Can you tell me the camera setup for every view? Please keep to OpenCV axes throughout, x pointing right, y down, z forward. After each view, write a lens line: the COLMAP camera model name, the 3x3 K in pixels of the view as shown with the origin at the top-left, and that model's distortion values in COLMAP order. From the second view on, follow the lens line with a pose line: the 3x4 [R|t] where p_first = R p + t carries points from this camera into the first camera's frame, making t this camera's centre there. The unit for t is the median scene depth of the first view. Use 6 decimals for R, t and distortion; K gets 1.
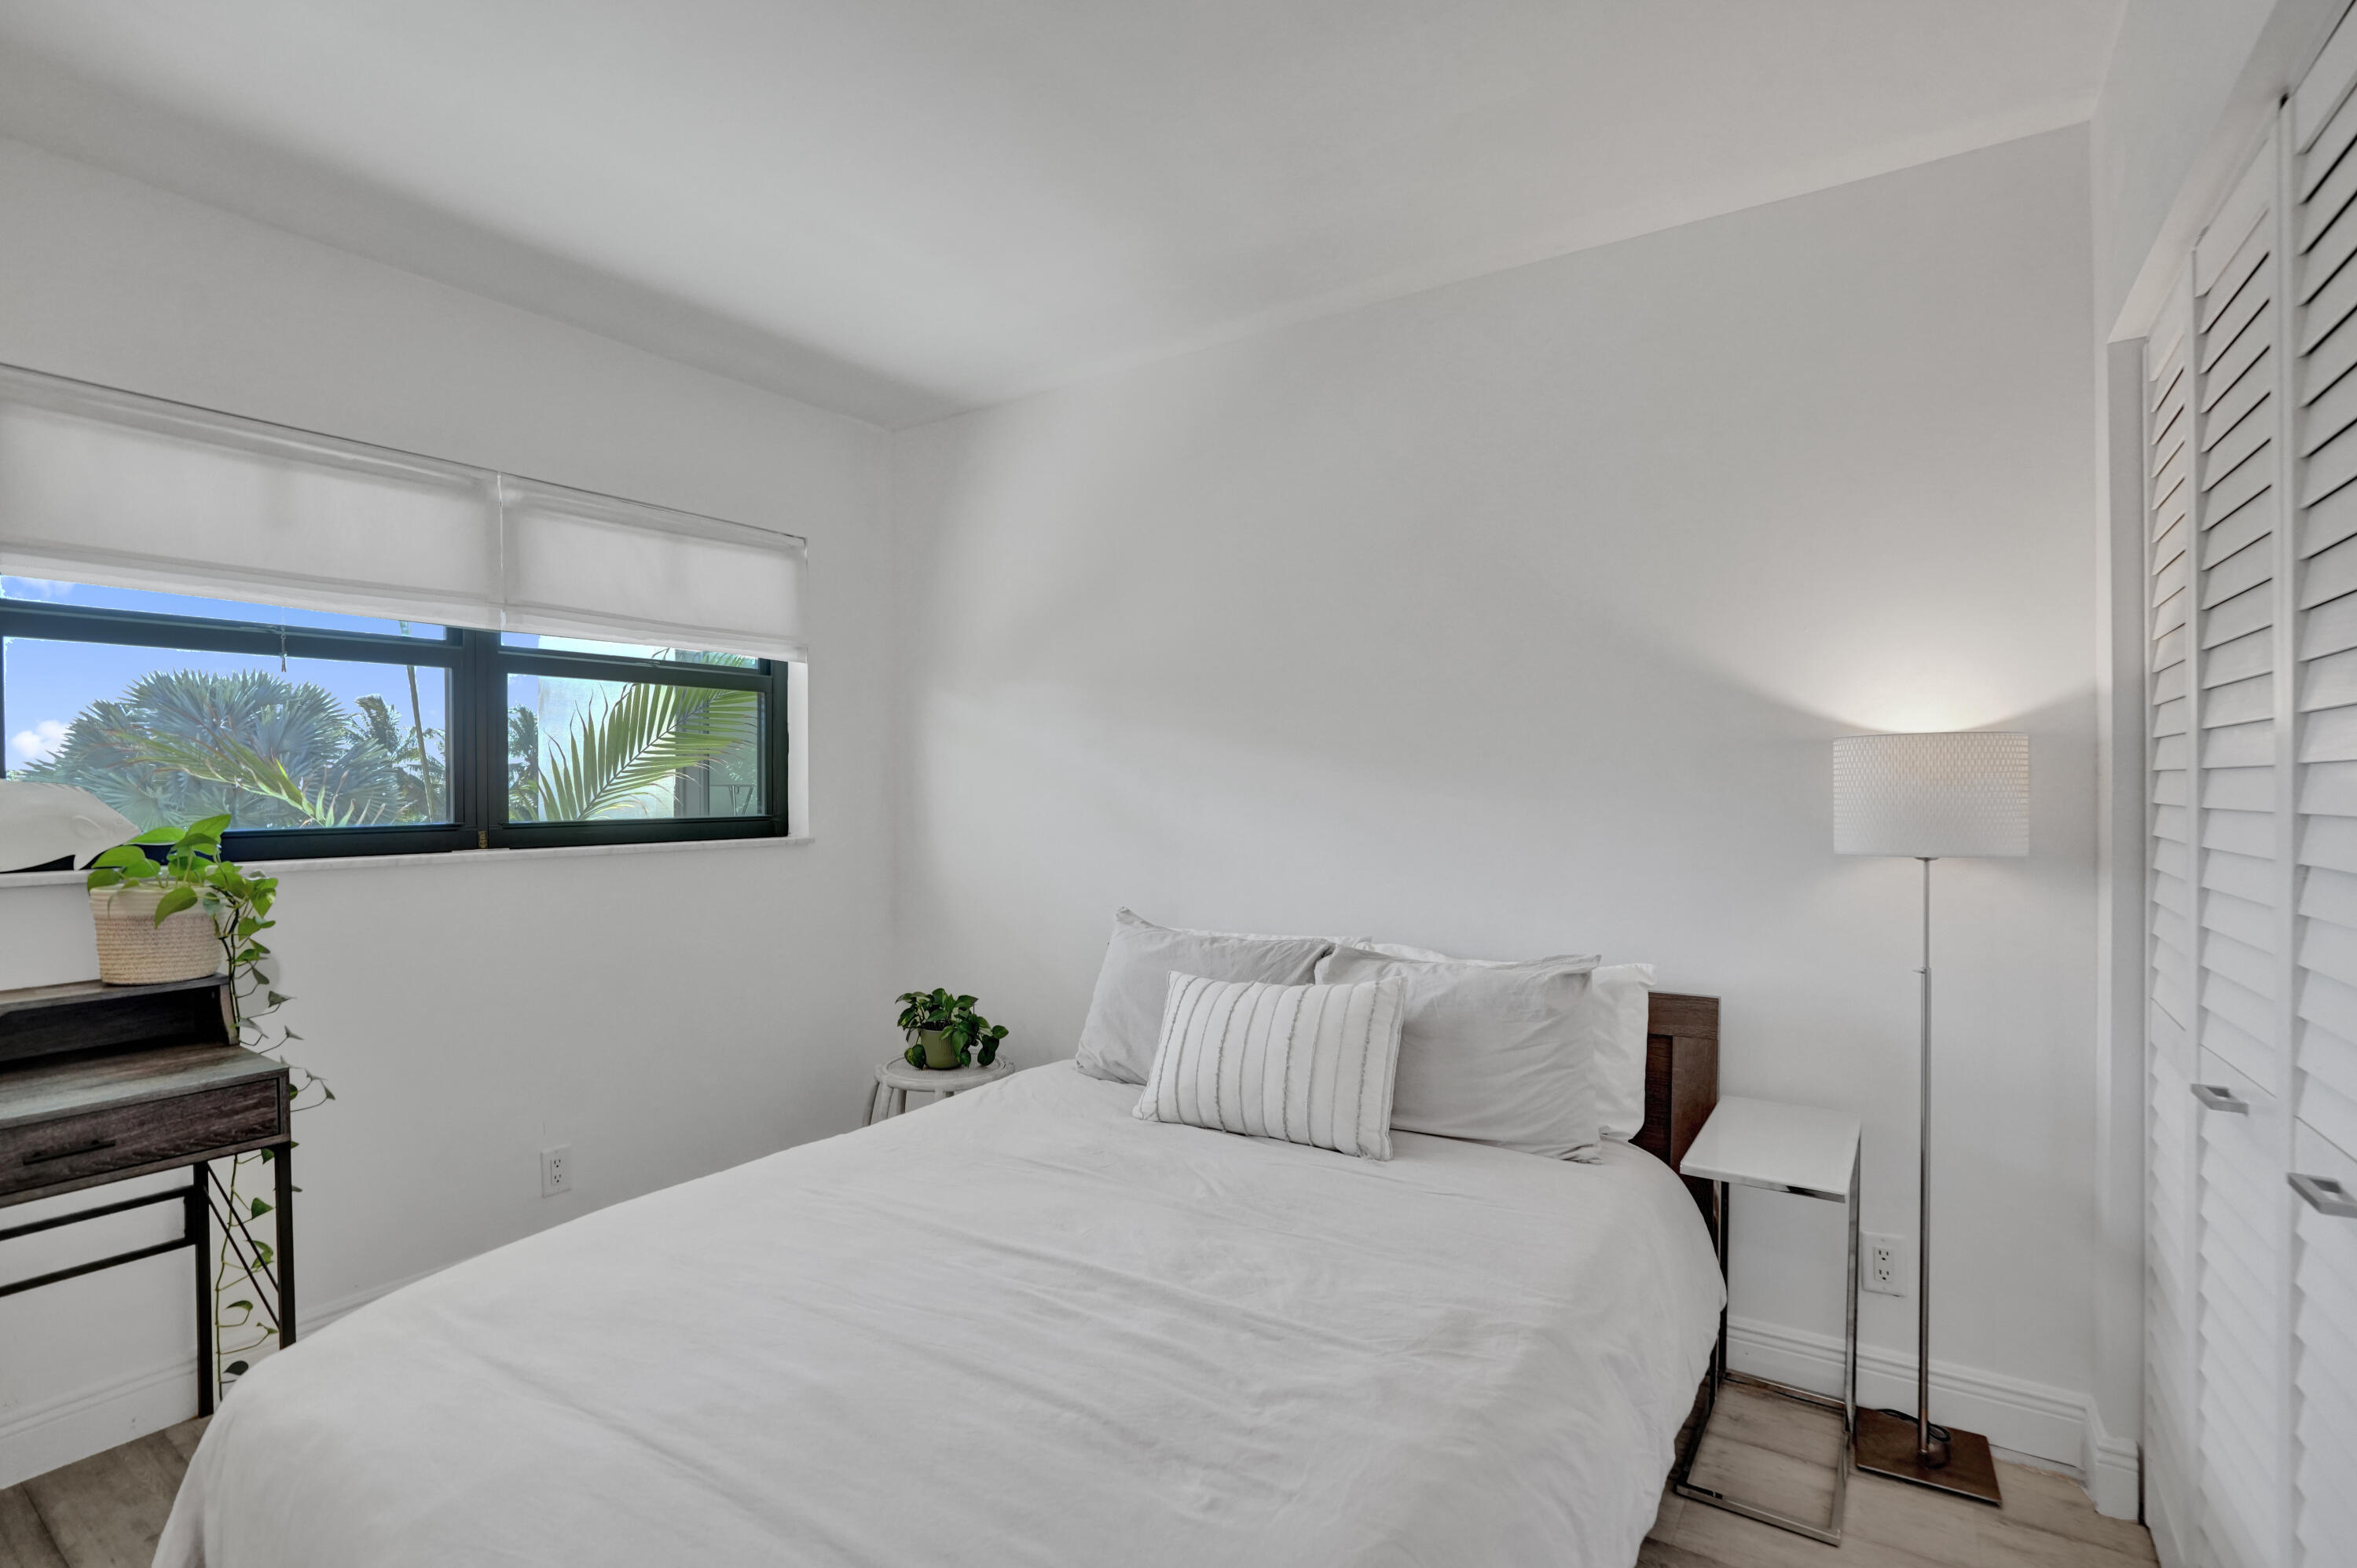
lens RADIAL K [[1100.7, 0, 1184.6], [0, 1100.7, 784.6], [0, 0, 1]] dist [-0.076878, 0.033137]
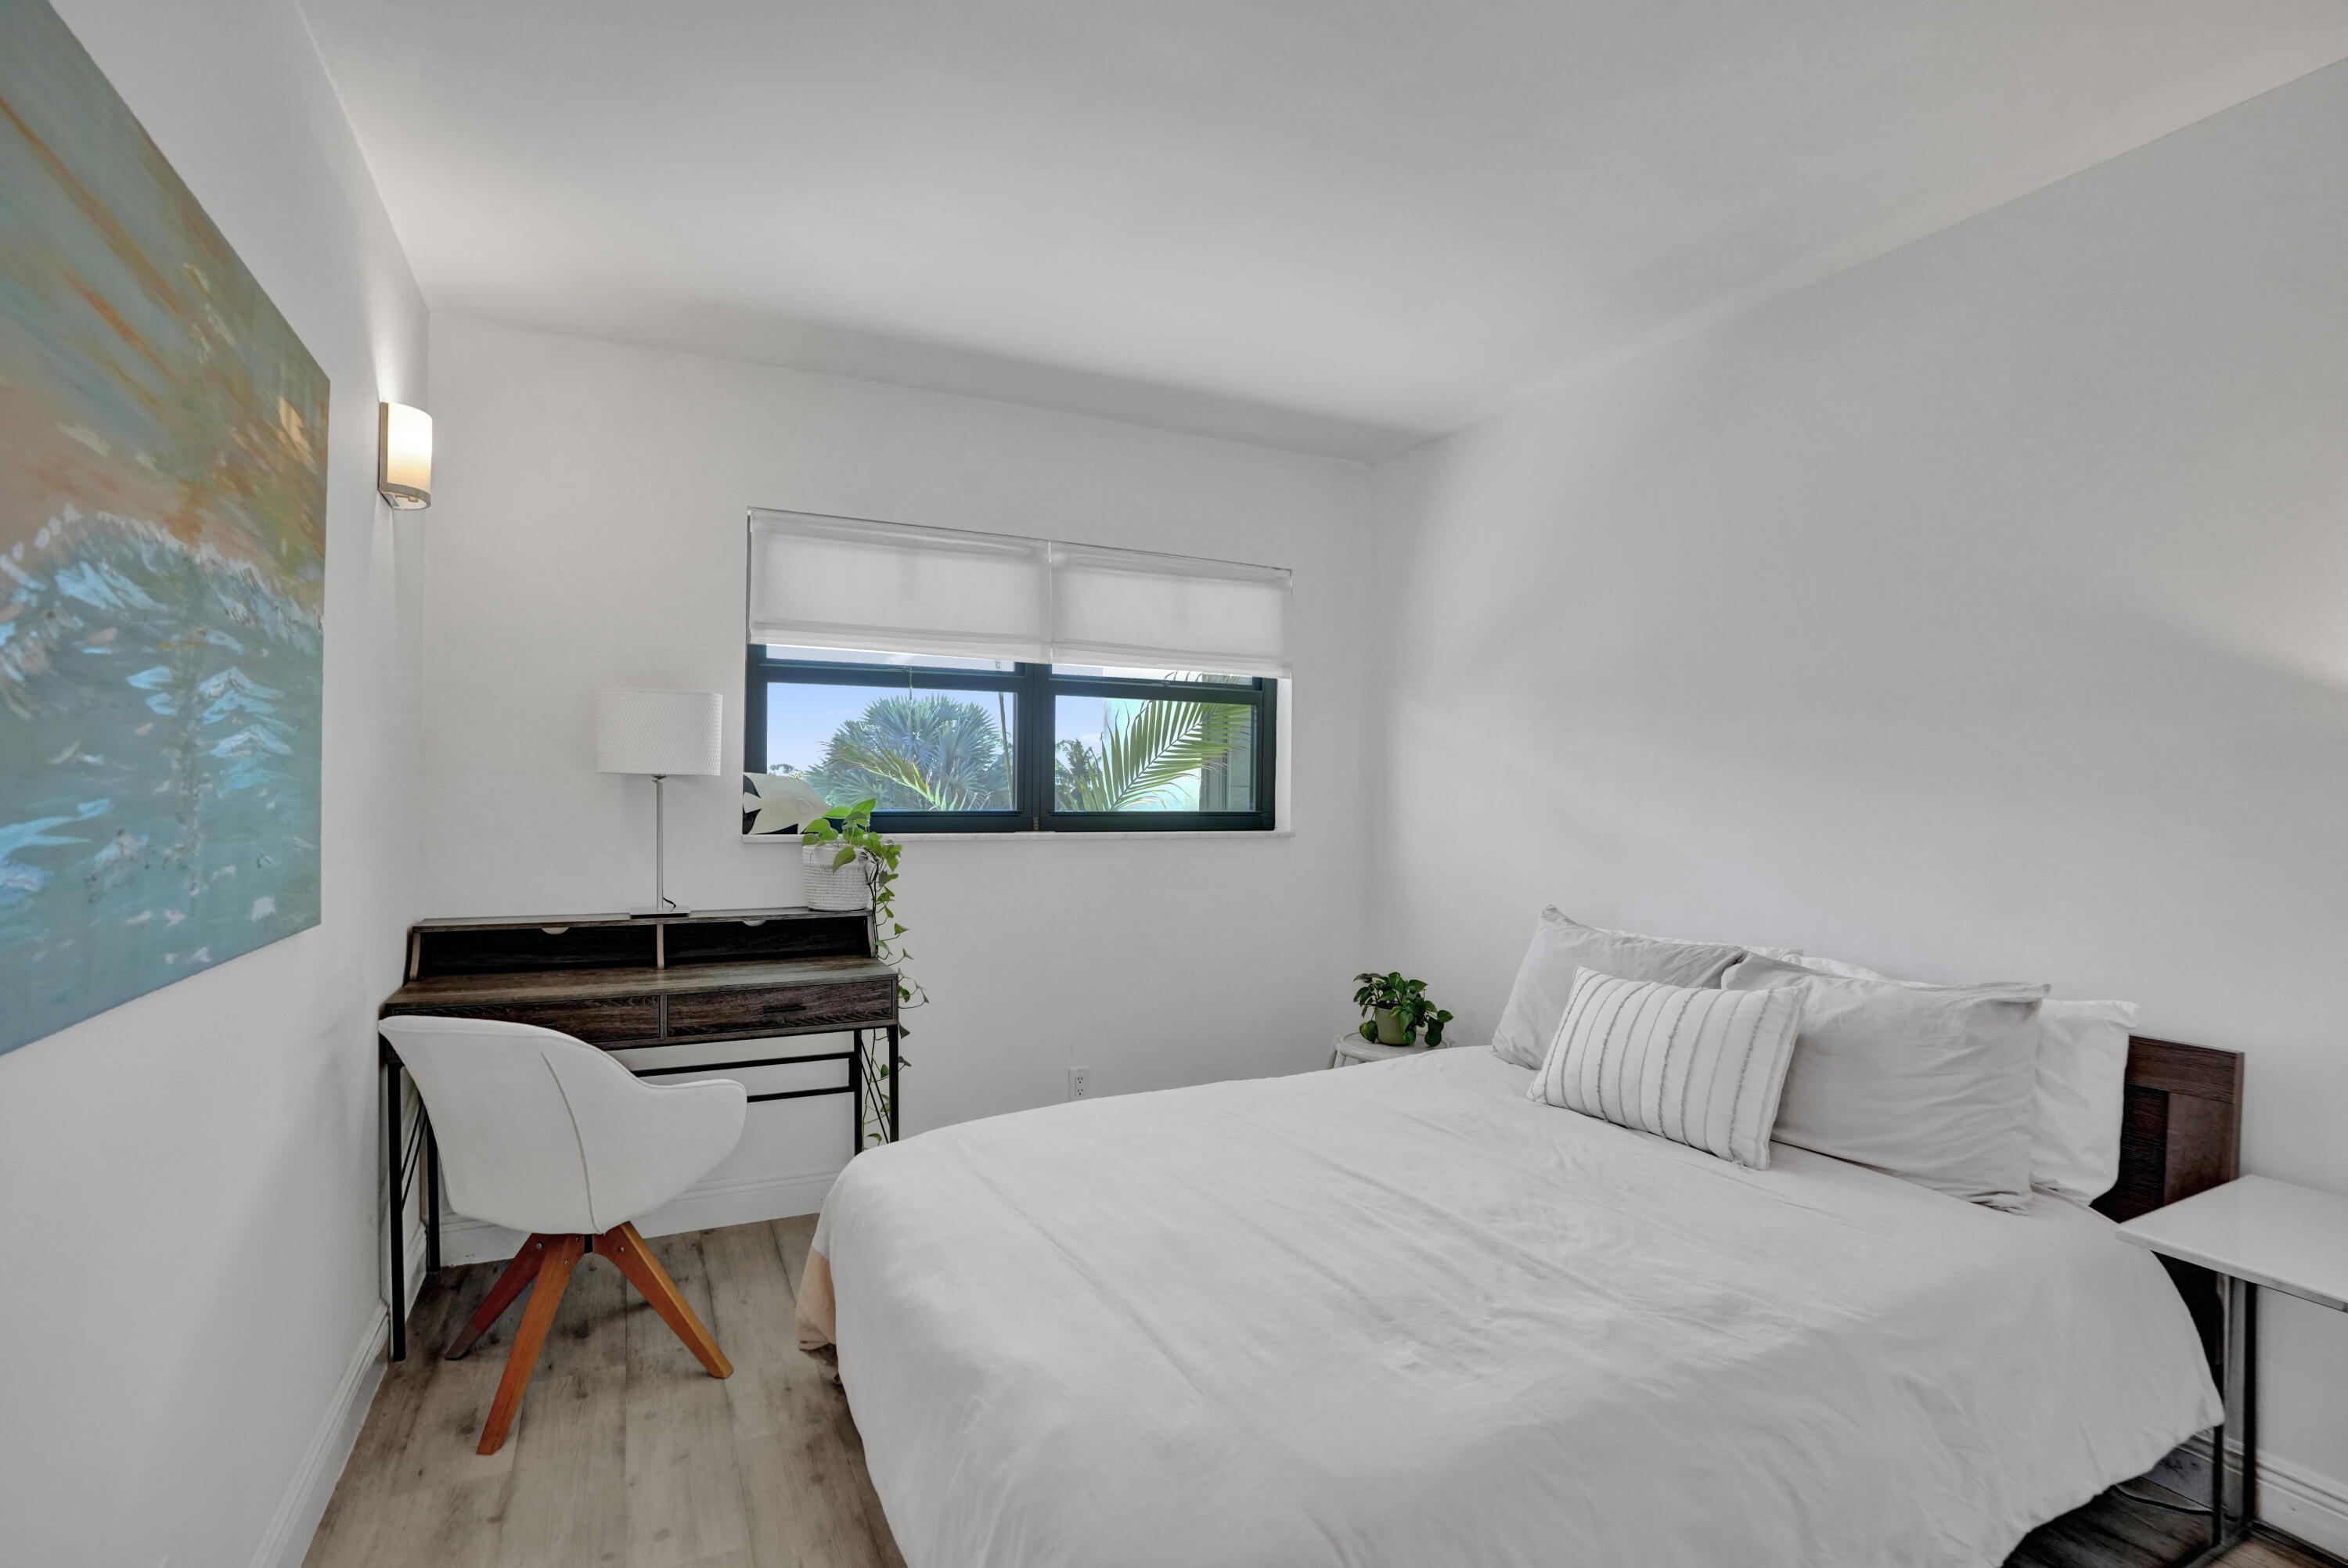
lens RADIAL K [[1113.6, 0, 1180.5], [0, 1113.6, 790.8], [0, 0, 1]] dist [-0.060798, 0.017157]
pose [[0.869949, 0.012968, -0.492972, 0.192970], [-0.013422, 0.999906, 0.002616, 0.006455], [0.492959, 0.004341, 0.870041, -0.107425]]
